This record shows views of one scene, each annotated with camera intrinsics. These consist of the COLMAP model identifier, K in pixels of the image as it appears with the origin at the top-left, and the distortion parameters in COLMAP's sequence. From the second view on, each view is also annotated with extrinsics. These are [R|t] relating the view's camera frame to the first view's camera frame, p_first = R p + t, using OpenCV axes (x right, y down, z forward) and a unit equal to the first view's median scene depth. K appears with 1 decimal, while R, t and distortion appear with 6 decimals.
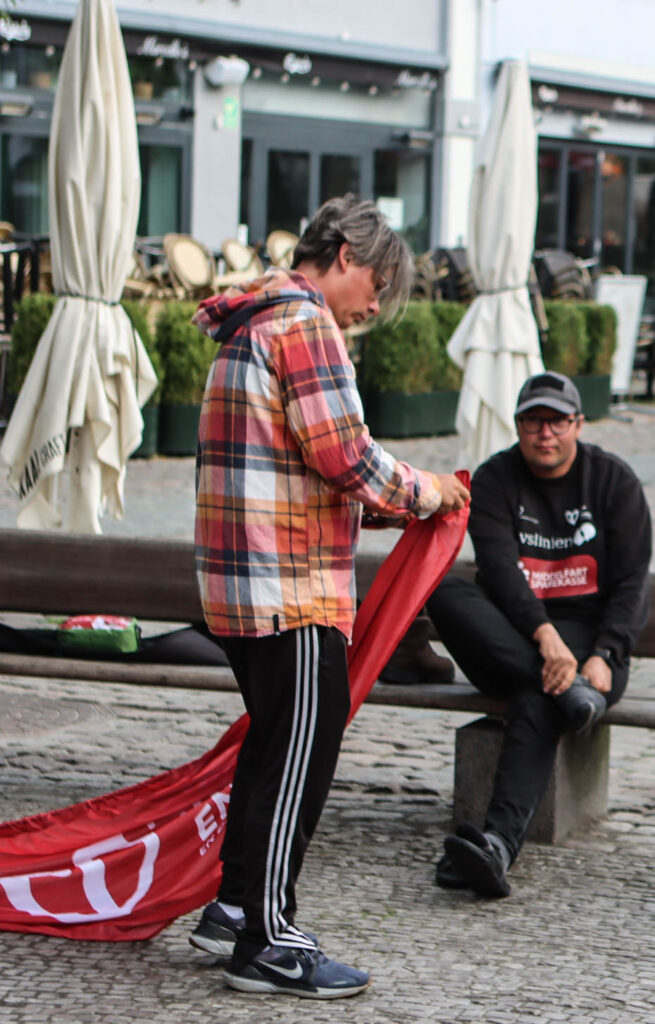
lens RADIAL K [[2224.5, 0, 327.5], [0, 2224.5, 512.0], [0, 0, 1]] dist [-0.071519, 0.211196]
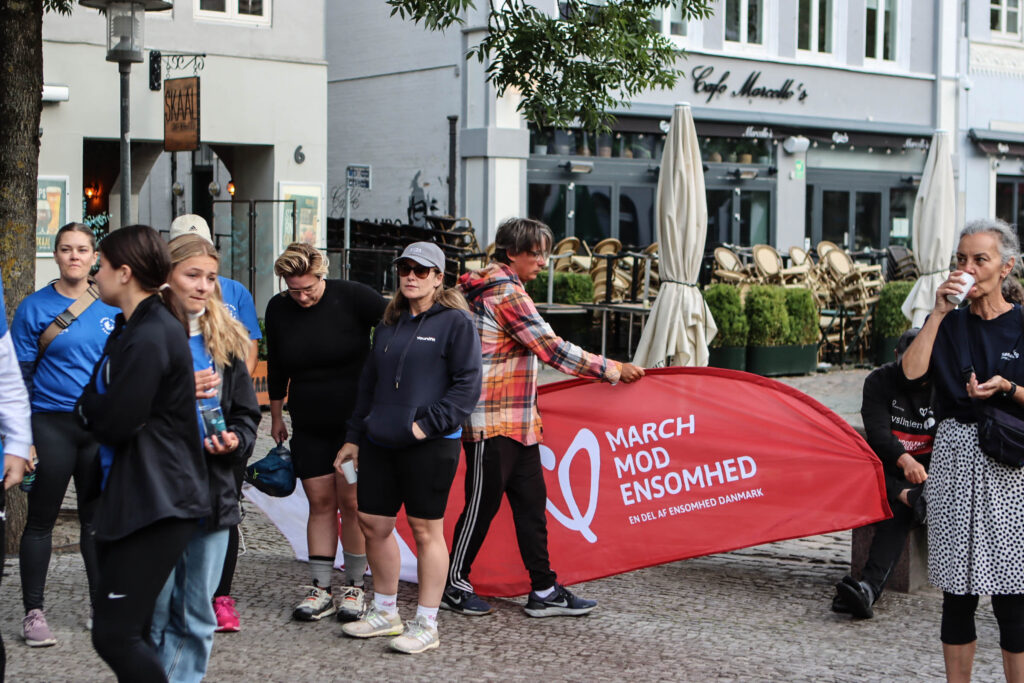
lens RADIAL K [[1929.0, 0, 512.0], [0, 1929.0, 341.5], [0, 0, 1]] dist [-0.009942, -0.108378]
pose [[0.927616, -0.012159, -0.373337, 0.336862], [-0.016197, 0.997221, -0.072722, 0.062501], [0.373184, 0.073505, 0.924841, -0.449072]]
